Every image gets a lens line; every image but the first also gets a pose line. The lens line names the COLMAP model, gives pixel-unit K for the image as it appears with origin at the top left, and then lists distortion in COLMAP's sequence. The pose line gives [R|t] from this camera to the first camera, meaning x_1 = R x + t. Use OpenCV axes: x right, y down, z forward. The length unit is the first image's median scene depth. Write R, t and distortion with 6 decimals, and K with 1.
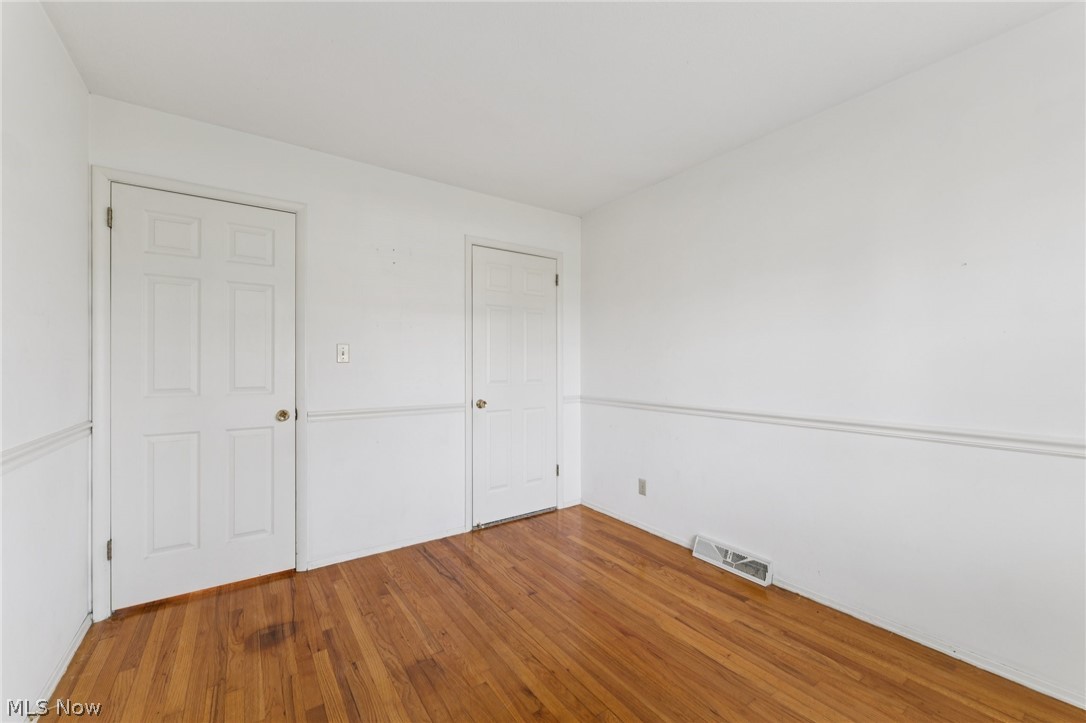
lens RADIAL K [[434.0, 0, 540.3], [0, 434.0, 363.2], [0, 0, 1]] dist [-0.002504, -0.000219]
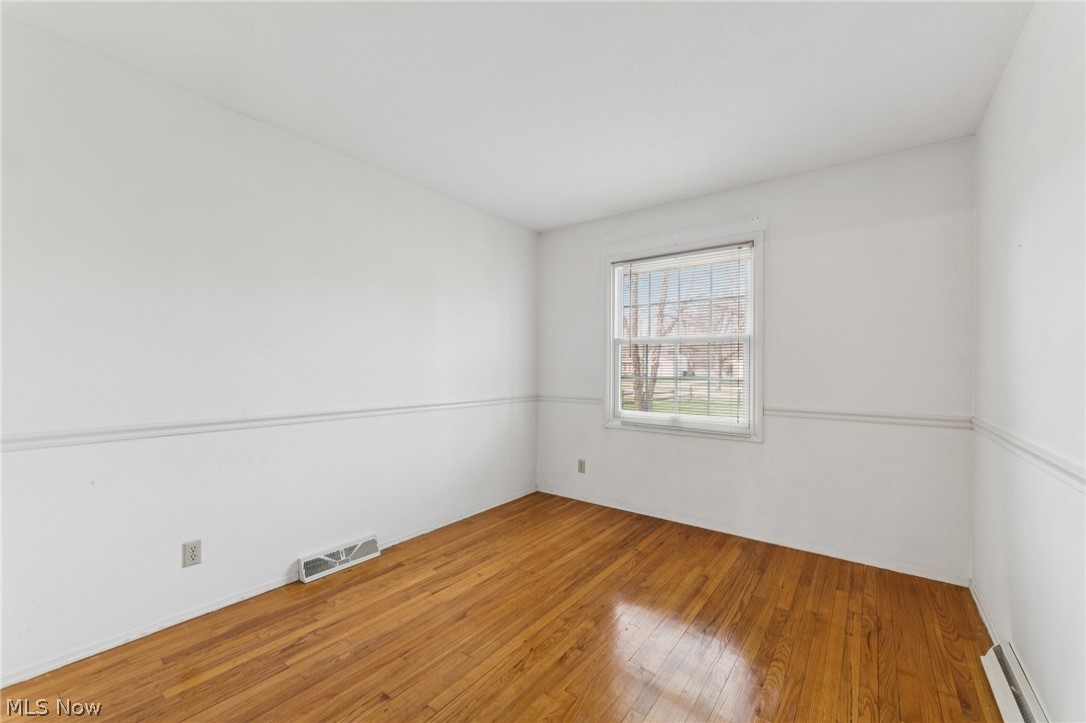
lens RADIAL K [[434.0, 0, 540.1], [0, 434.0, 365.2], [0, 0, 1]] dist [-0.002504, -0.000219]
pose [[-0.310009, 0.002422, 0.950730, -0.743385], [-0.009434, 0.999940, -0.005624, 0.003660], [-0.950687, -0.010713, -0.309968, 0.972043]]
